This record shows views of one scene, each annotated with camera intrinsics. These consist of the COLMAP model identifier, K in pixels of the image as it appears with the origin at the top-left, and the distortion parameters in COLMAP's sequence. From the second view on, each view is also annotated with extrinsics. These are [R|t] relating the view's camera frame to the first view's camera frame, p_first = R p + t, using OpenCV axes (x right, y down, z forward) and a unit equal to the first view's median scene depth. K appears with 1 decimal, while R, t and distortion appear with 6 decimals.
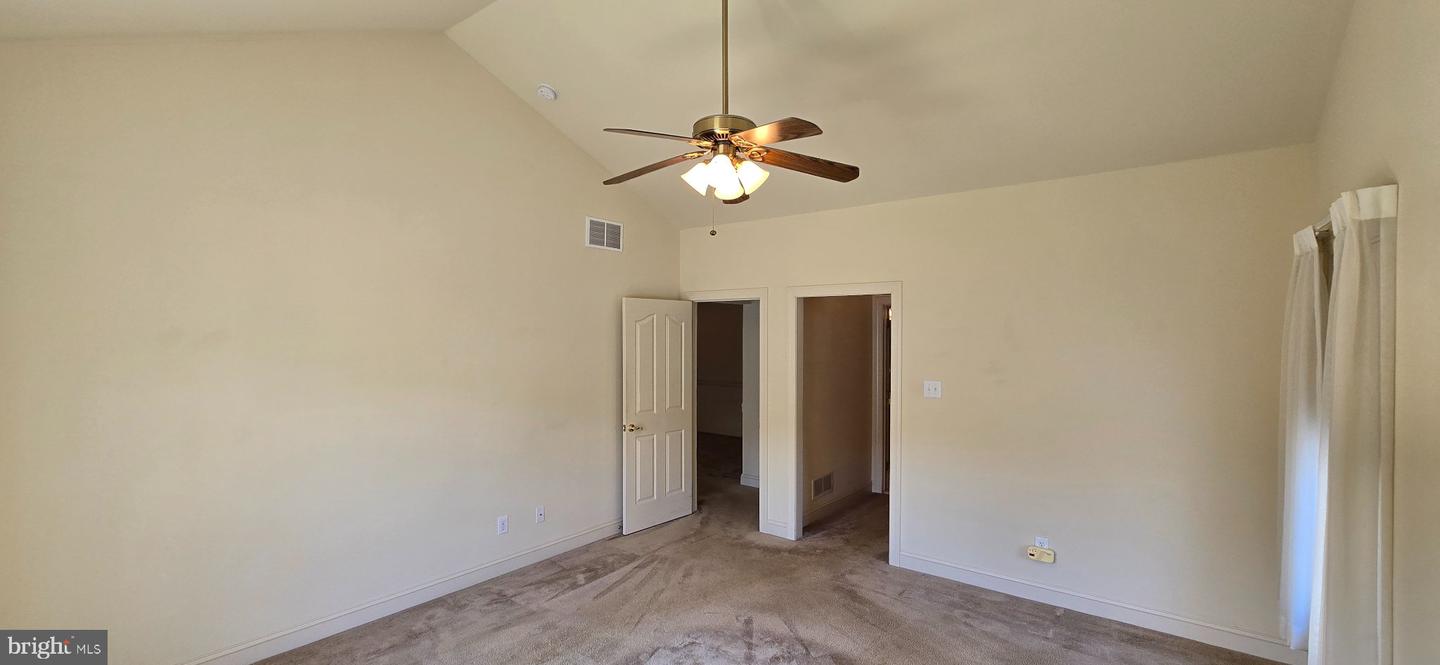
lens RADIAL K [[581.4, 0, 720.0], [0, 581.4, 332.5], [0, 0, 1]] dist [-0.001227, 0.000384]
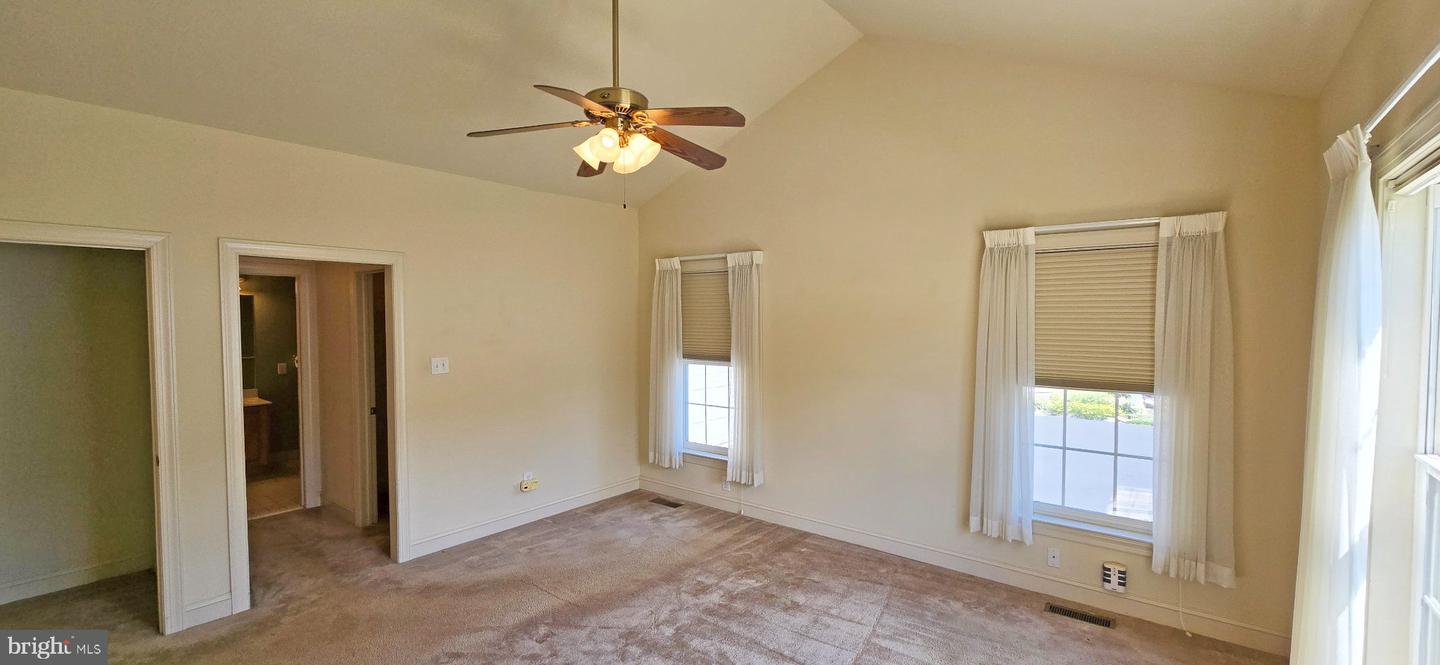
lens RADIAL K [[581.4, 0, 720.0], [0, 581.4, 332.5], [0, 0, 1]] dist [-0.001227, 0.000384]
pose [[0.028599, -0.031987, 0.999079, -1.115067], [0.002590, 0.999487, 0.031926, 0.017396], [-0.999588, 0.001674, 0.028667, 0.884631]]
